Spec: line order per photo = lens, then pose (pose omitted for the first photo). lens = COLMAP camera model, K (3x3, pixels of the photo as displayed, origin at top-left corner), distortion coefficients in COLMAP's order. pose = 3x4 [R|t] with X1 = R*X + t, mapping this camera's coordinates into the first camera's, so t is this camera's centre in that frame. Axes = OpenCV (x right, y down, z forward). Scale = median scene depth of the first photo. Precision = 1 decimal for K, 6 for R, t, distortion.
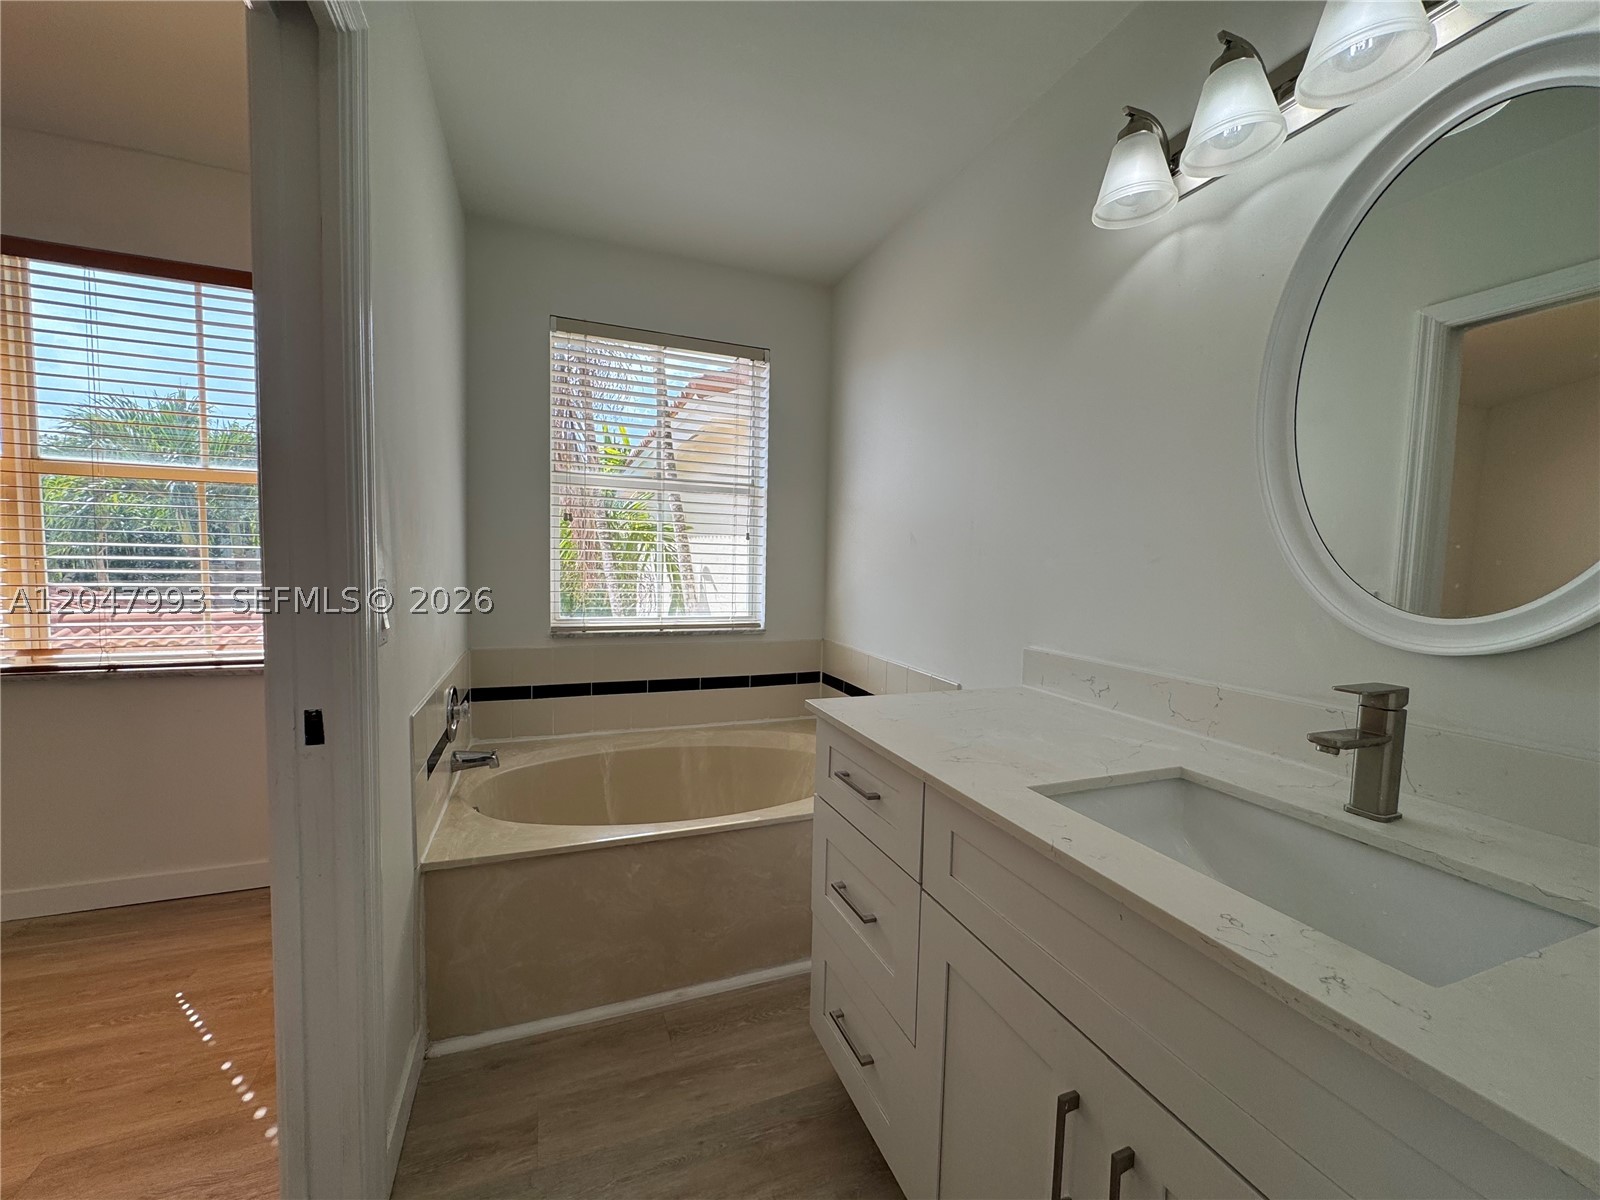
lens RADIAL K [[637.7, 0, 797.7], [0, 637.7, 600.2], [0, 0, 1]] dist [-0.002806, 0.000007]
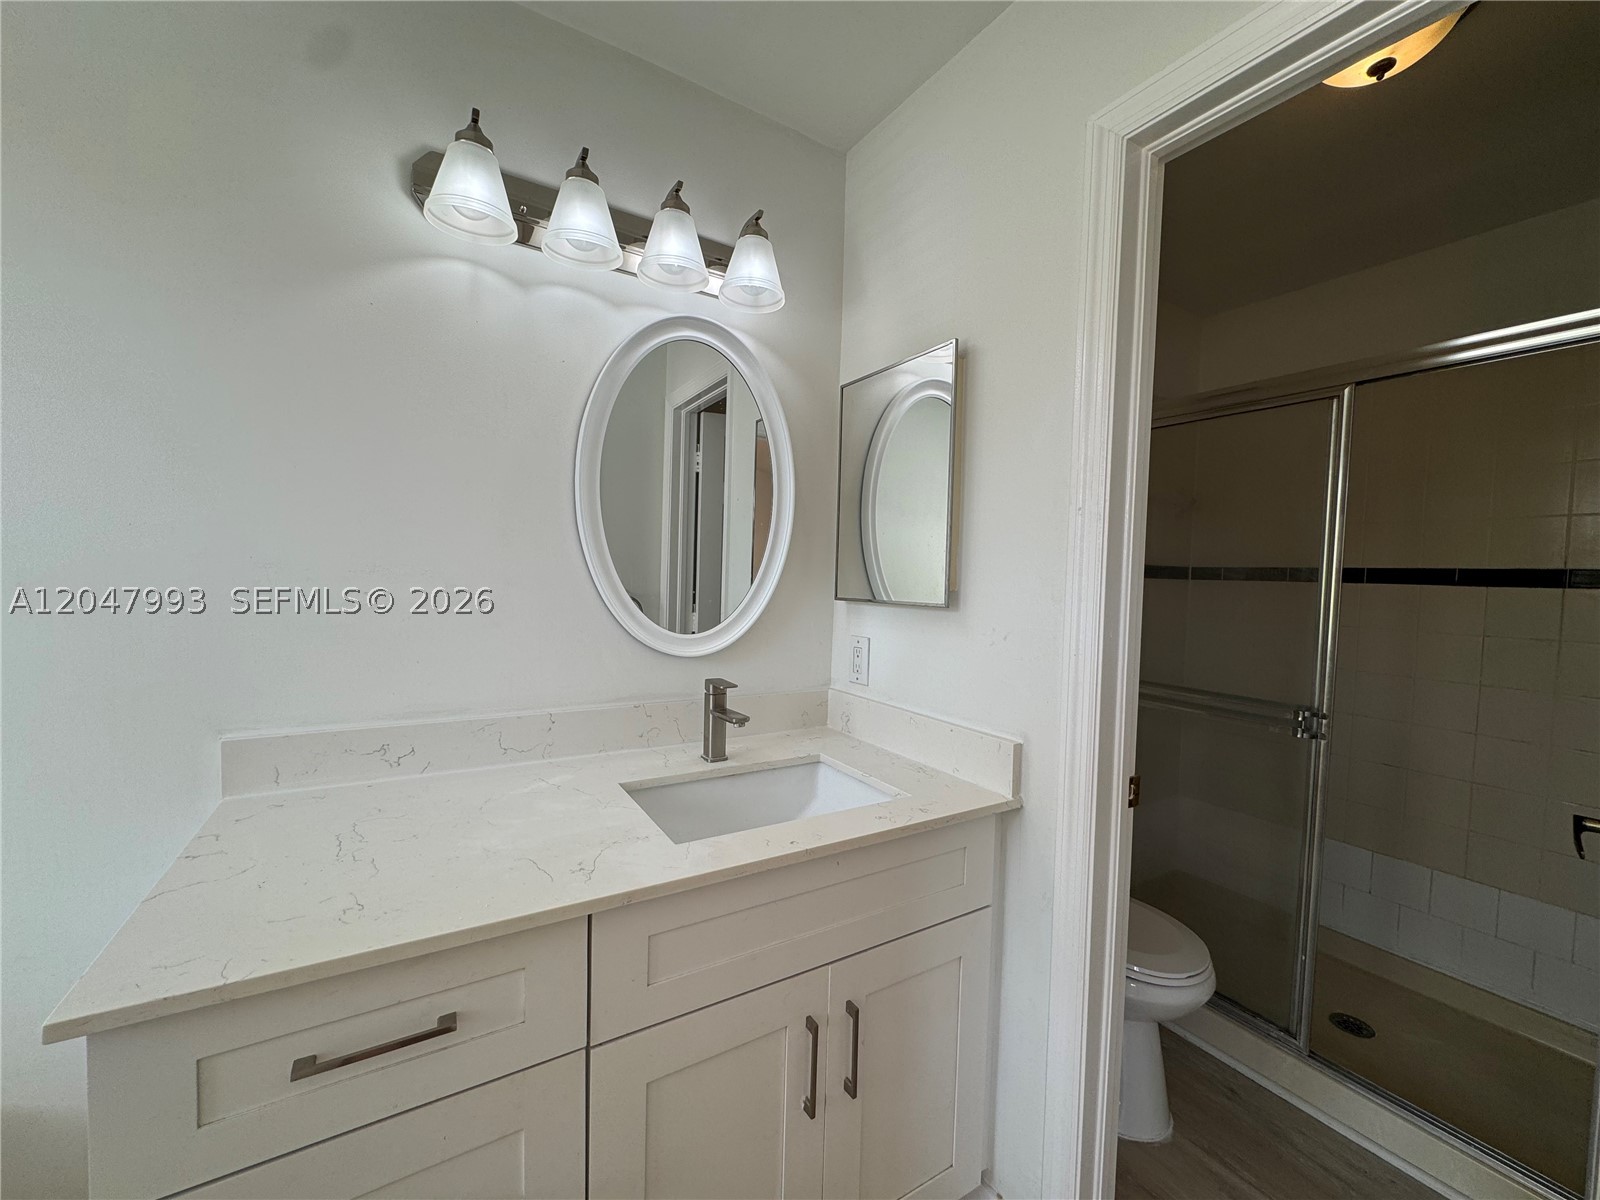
lens RADIAL K [[637.7, 0, 797.7], [0, 637.7, 600.2], [0, 0, 1]] dist [-0.002806, 0.000007]
pose [[-0.179181, -0.067596, 0.981491, -0.493884], [0.032095, 0.996704, 0.074503, -0.127932], [-0.983292, 0.044851, -0.176421, 0.725720]]
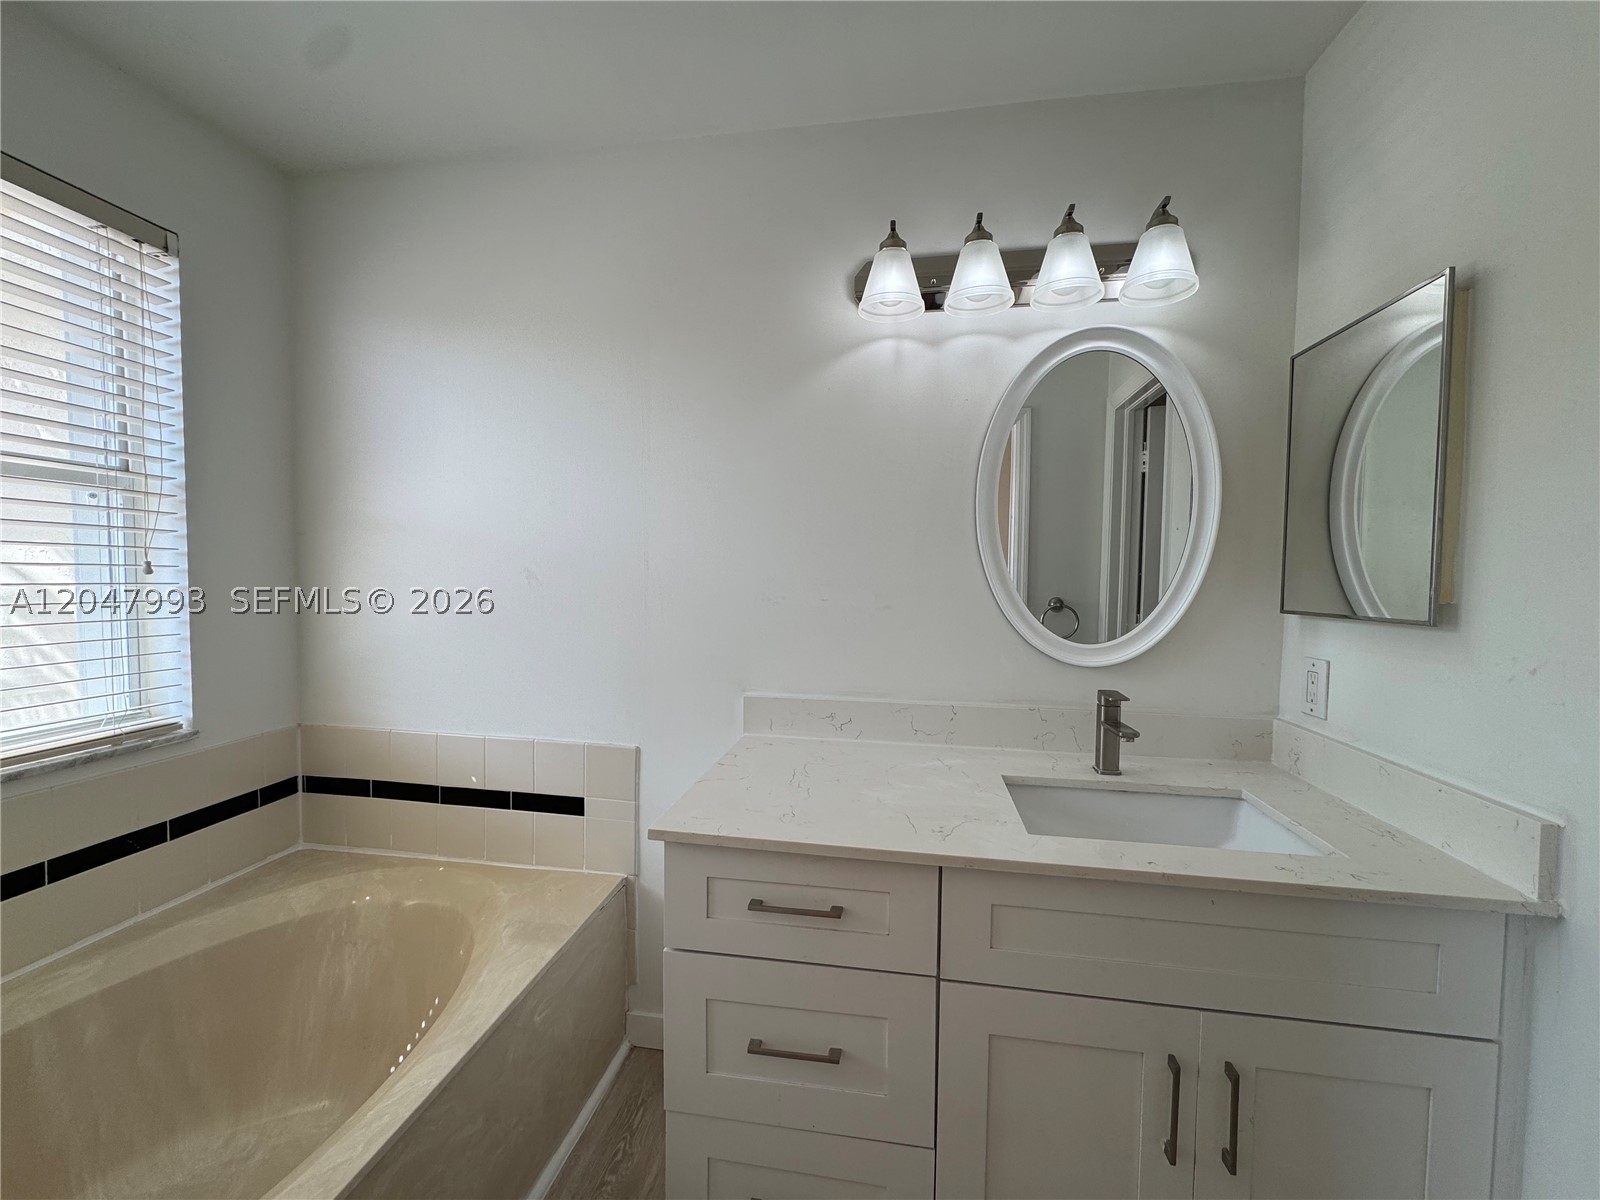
lens RADIAL K [[637.7, 0, 797.7], [0, 637.7, 600.2], [0, 0, 1]] dist [-0.002806, 0.000007]
pose [[0.508737, -0.054024, 0.859225, -0.589037], [0.056218, 0.997984, 0.029462, -0.129604], [-0.859084, 0.033316, 0.510748, 0.570892]]
